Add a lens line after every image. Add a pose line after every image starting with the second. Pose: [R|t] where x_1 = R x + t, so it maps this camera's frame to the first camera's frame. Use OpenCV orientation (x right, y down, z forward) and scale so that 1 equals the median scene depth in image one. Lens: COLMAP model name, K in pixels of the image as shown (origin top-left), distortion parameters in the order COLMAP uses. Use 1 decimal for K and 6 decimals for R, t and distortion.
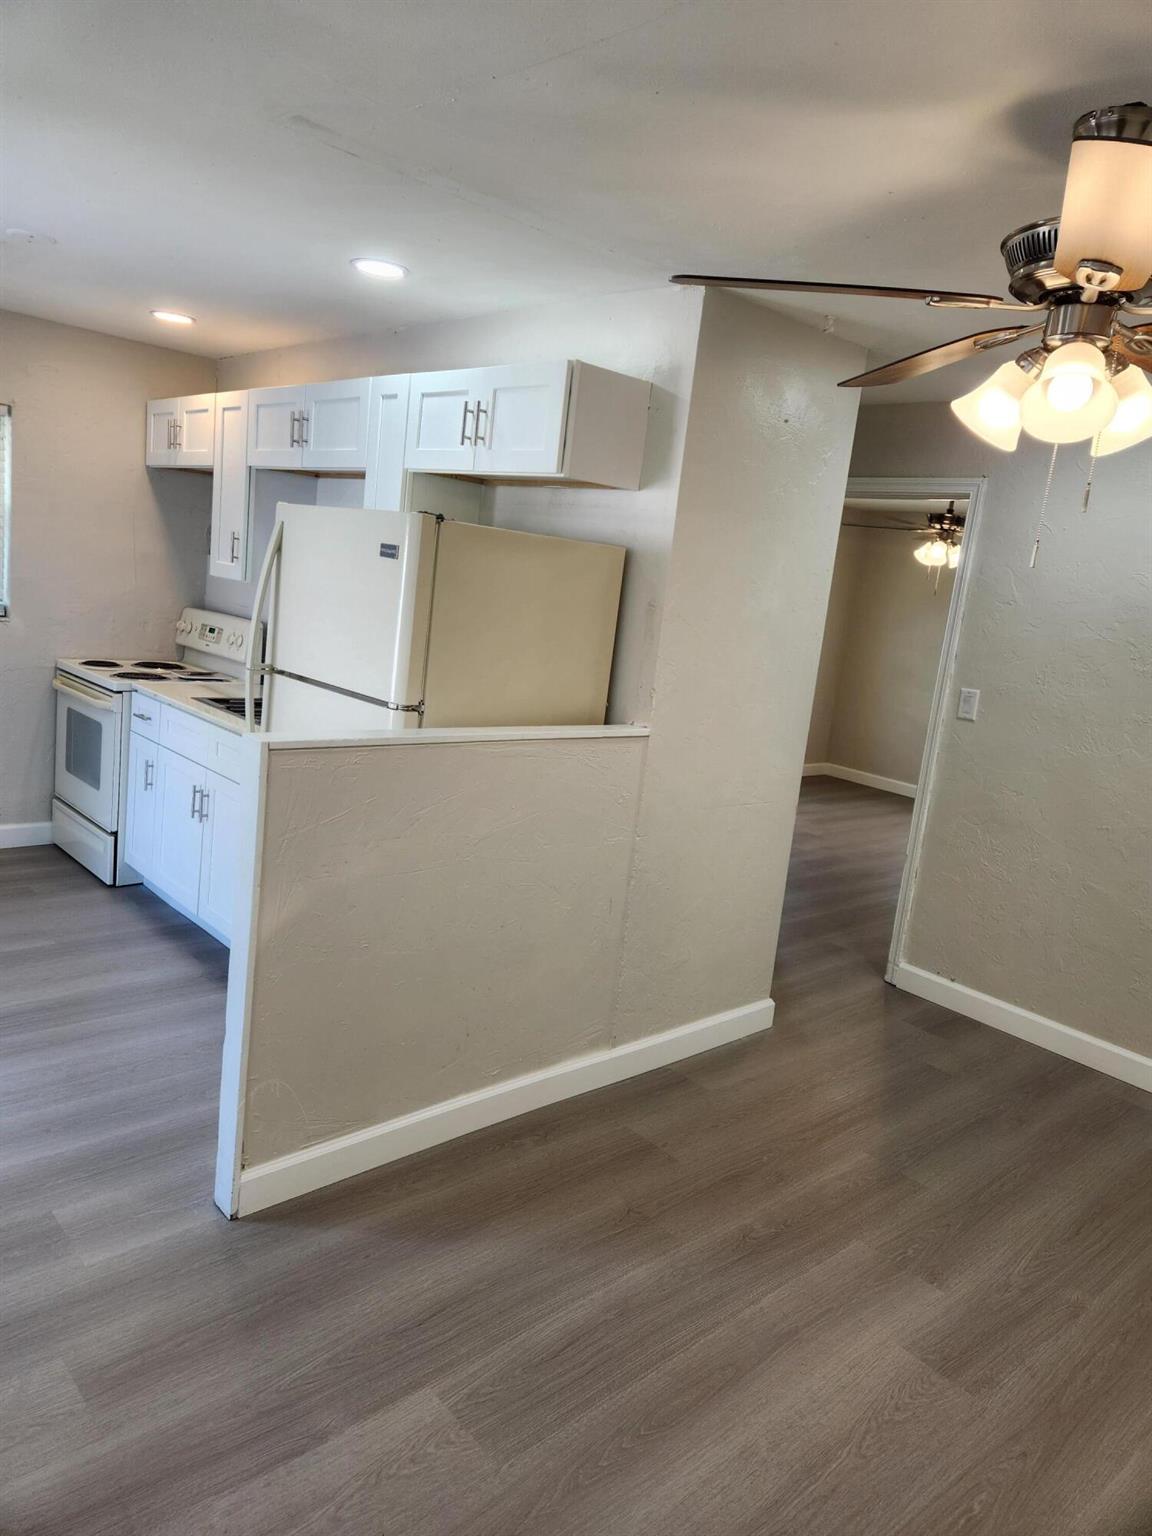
lens RADIAL K [[1016.7, 0, 575.6], [0, 1016.7, 746.4], [0, 0, 1]] dist [0.080227, -0.063827]
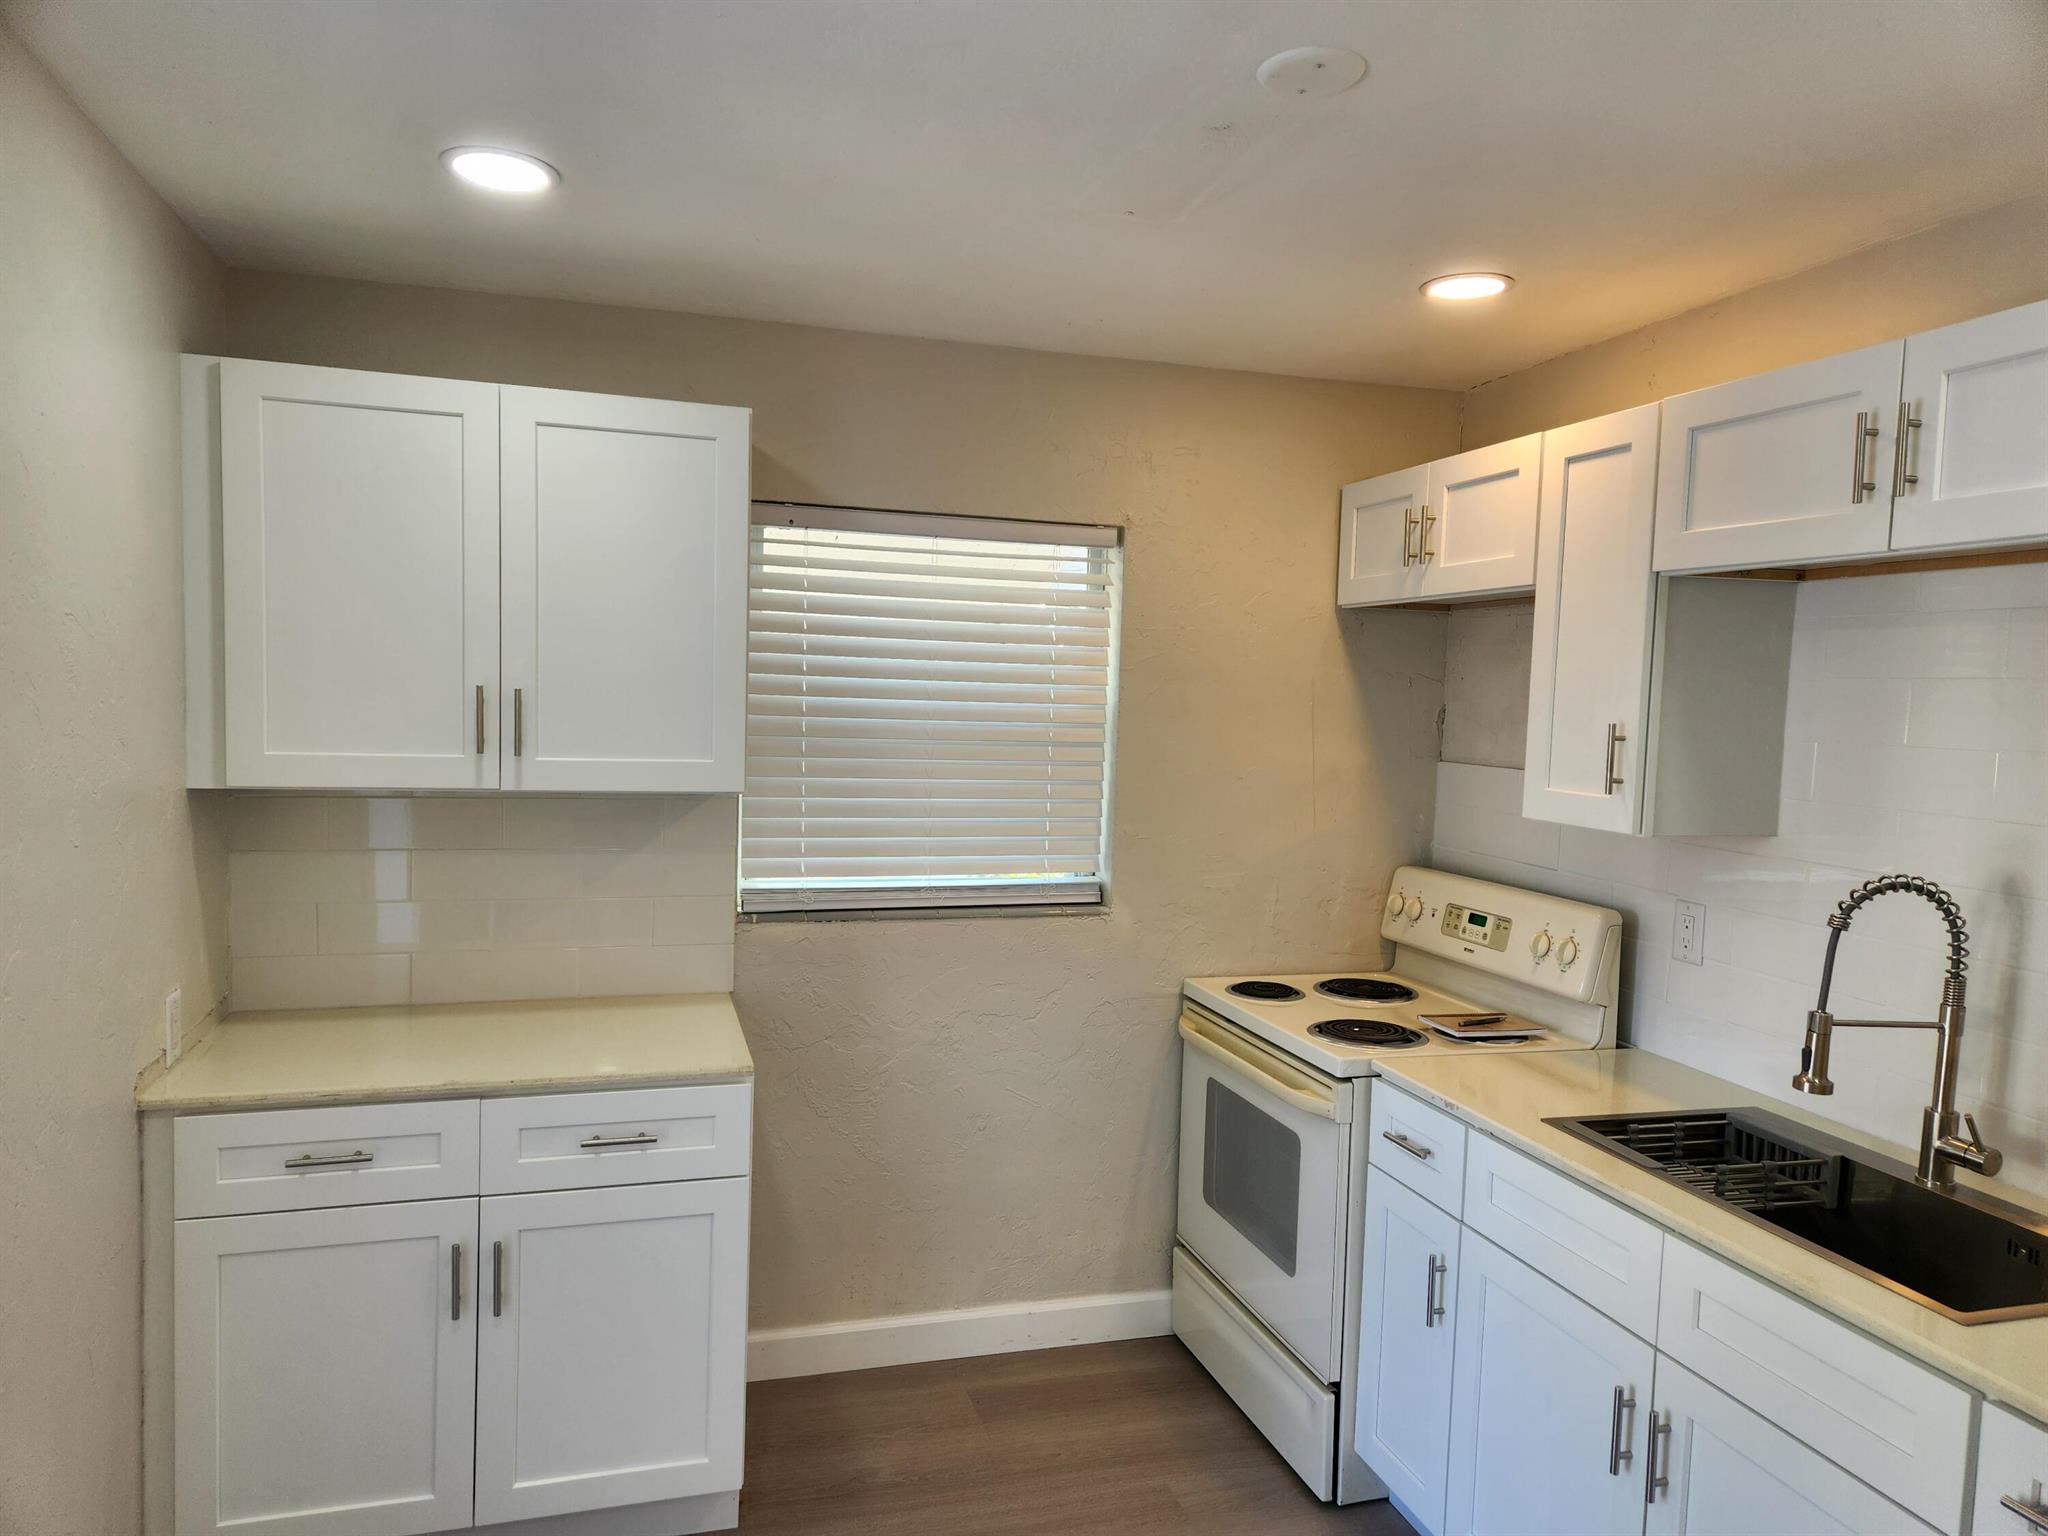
lens RADIAL K [[1355.5, 0, 1024.0], [0, 1355.5, 768.0], [0, 0, 1]] dist [0.080227, -0.063827]
pose [[0.899354, -0.055395, -0.433697, -0.094430], [-0.006032, 0.990275, -0.138995, -0.033372], [0.437179, 0.127621, 0.890274, 0.116312]]
